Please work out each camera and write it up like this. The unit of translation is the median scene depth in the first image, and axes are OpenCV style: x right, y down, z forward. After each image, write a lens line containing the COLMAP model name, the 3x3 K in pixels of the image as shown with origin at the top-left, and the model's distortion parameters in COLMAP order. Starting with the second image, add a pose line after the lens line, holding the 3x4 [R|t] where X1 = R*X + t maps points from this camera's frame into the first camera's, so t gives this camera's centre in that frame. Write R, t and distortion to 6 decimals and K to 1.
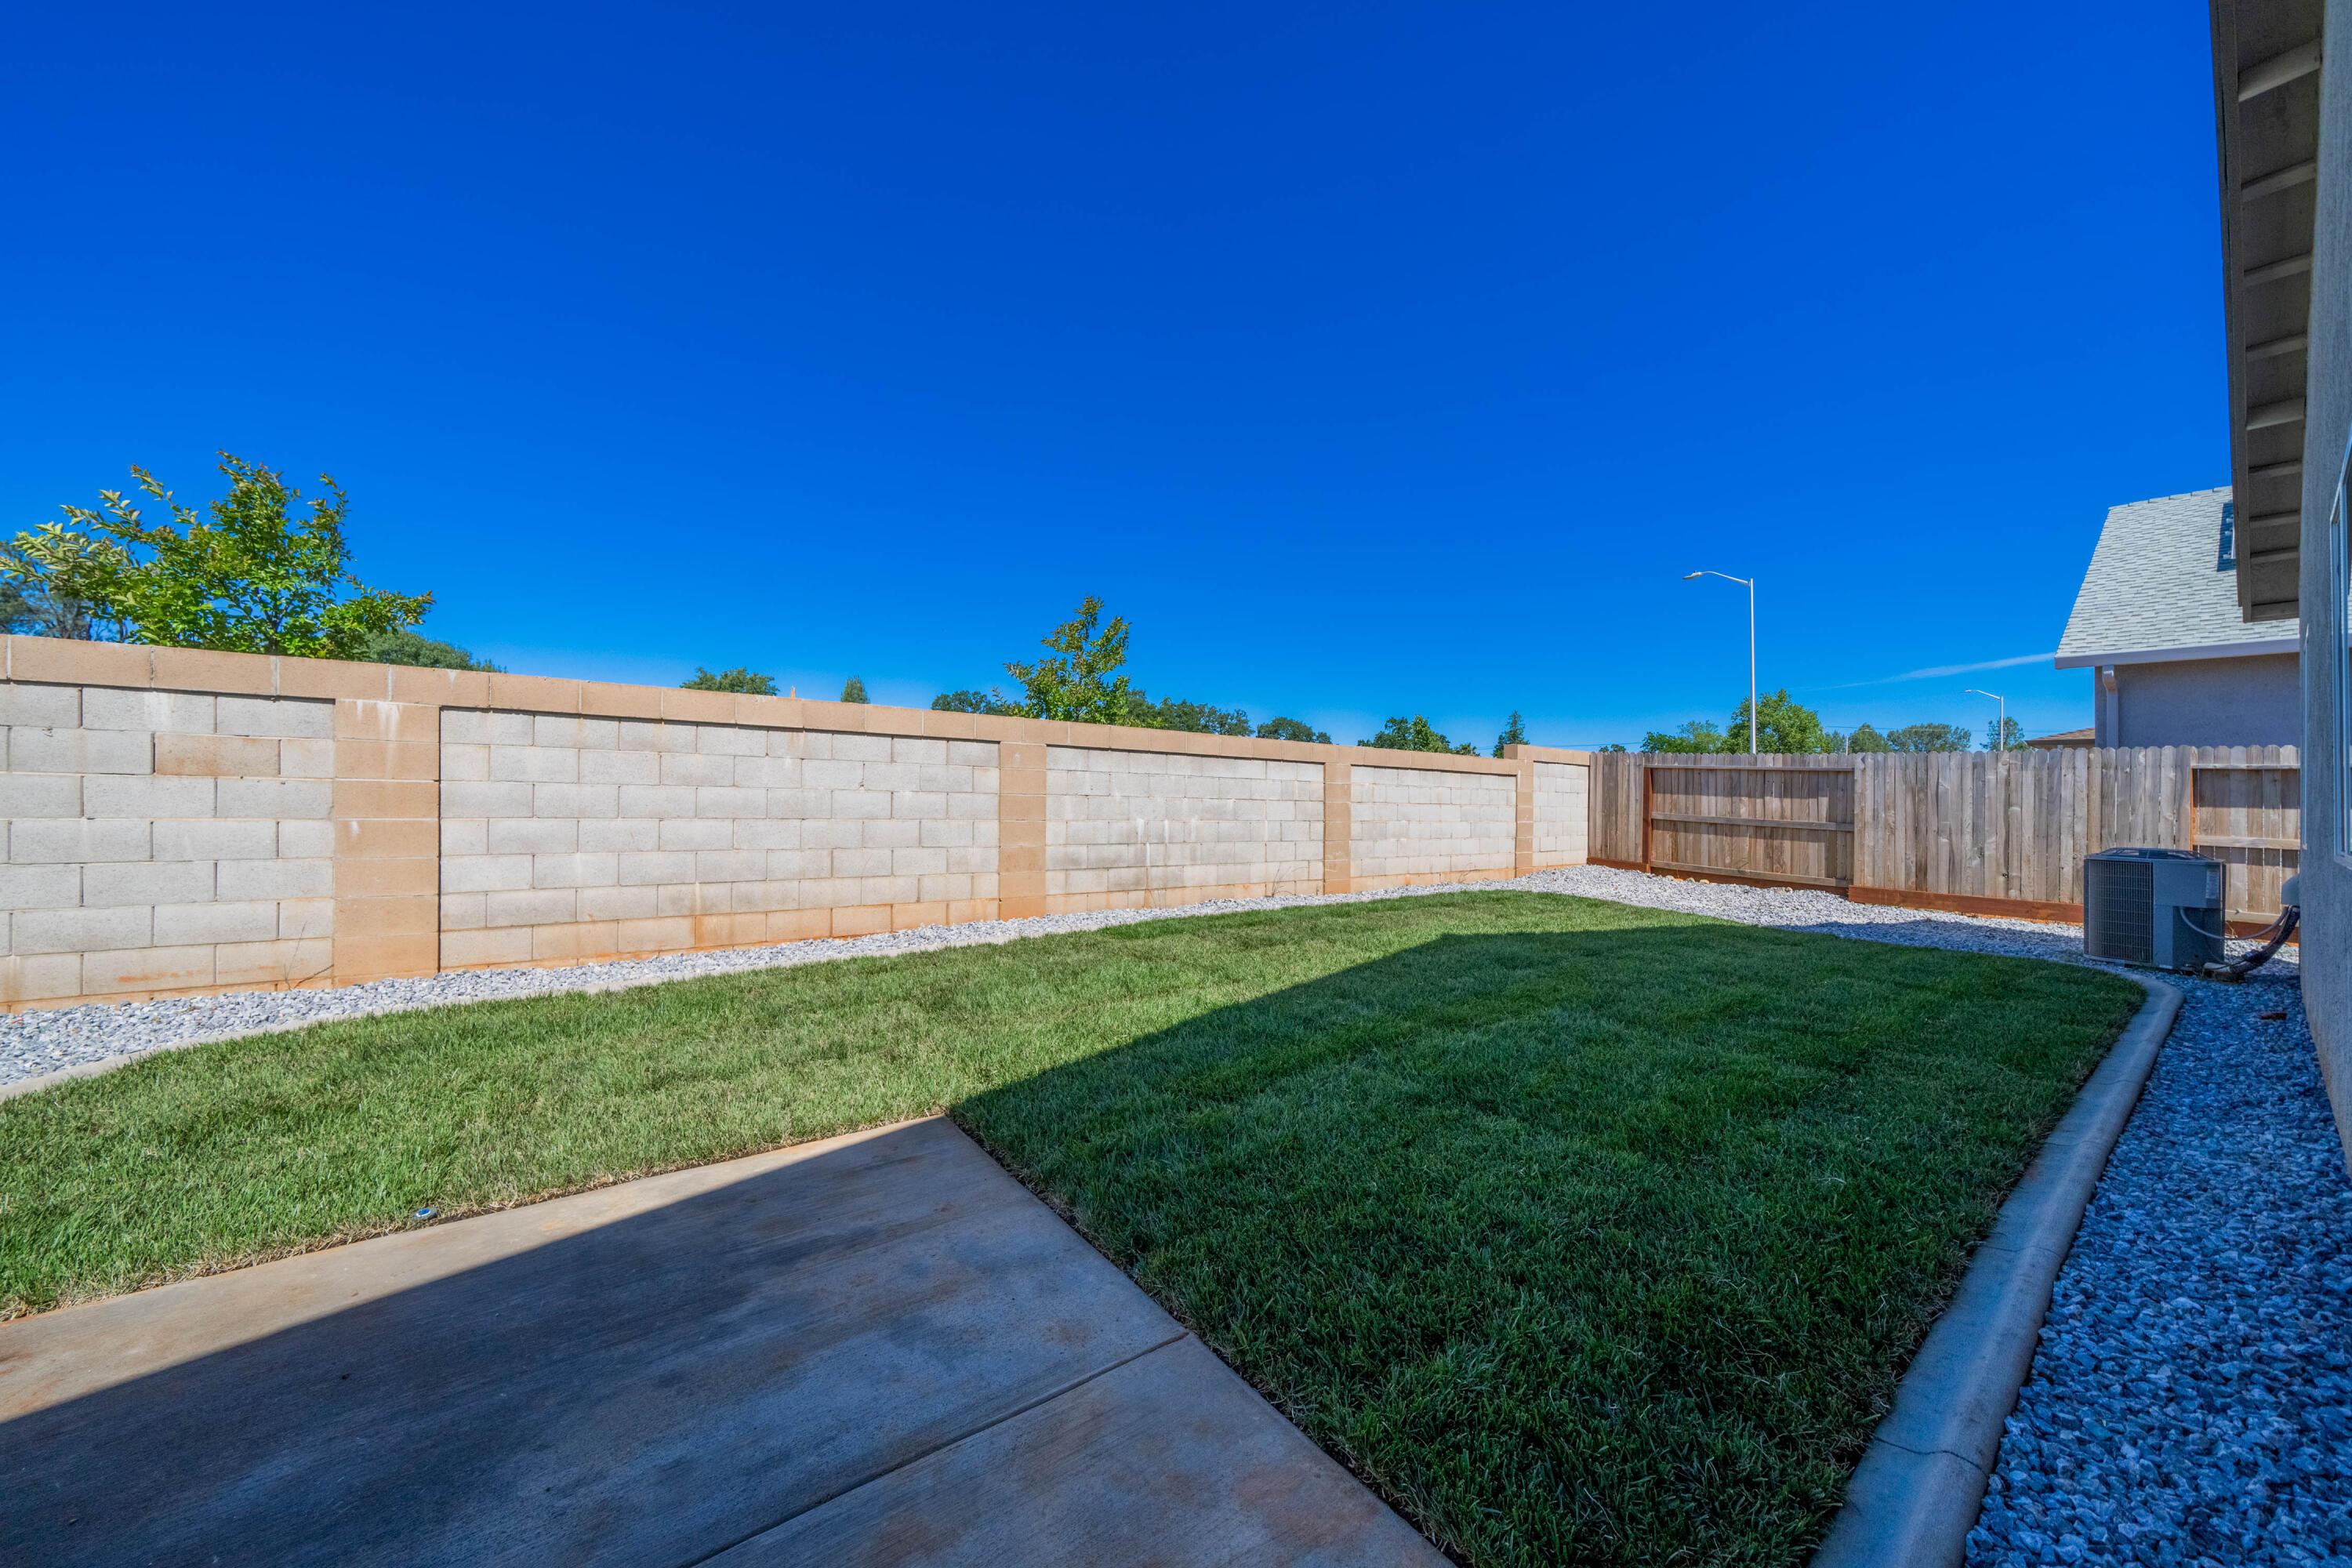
lens RADIAL K [[809.3, 0, 1168.1], [0, 809.3, 776.7], [0, 0, 1]] dist [-0.002871, -0.000139]
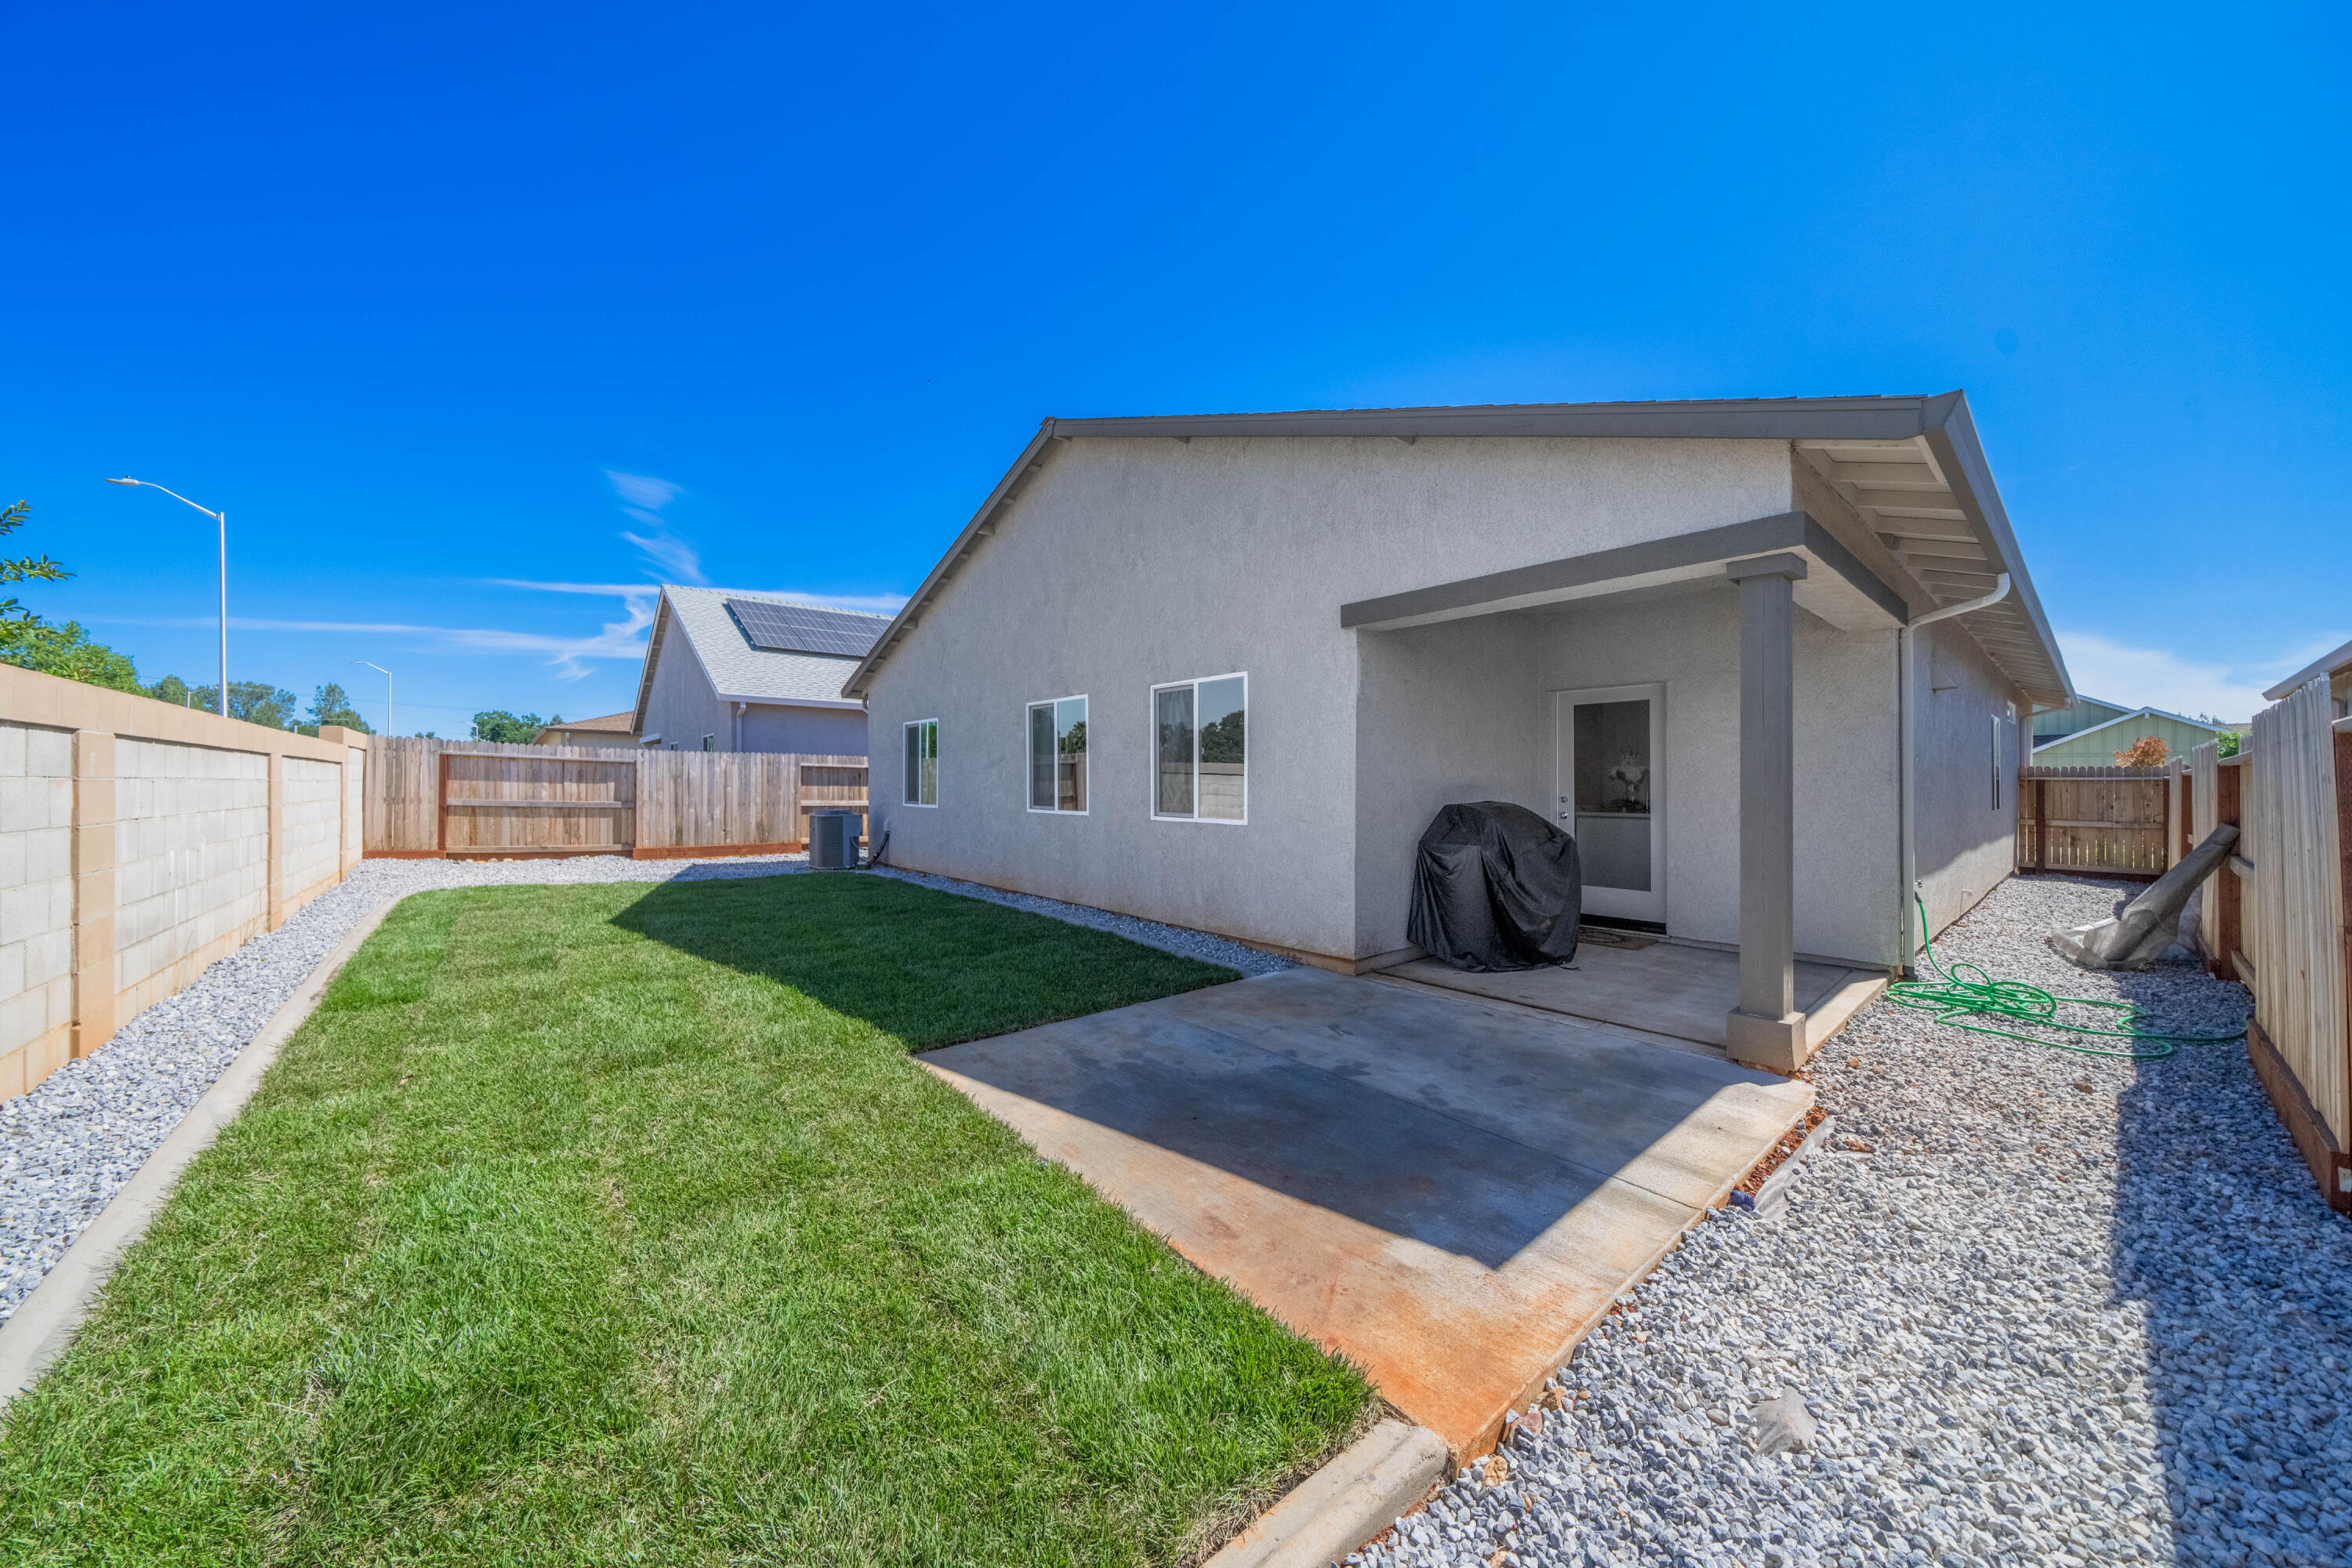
lens RADIAL K [[809.3, 0, 1165.2], [0, 809.3, 784.8], [0, 0, 1]] dist [-0.002871, -0.000139]
pose [[-0.070347, -0.025782, 0.997189, -0.526567], [-0.030272, 0.999261, 0.023700, -0.027515], [-0.997063, -0.028519, -0.071076, 0.213810]]
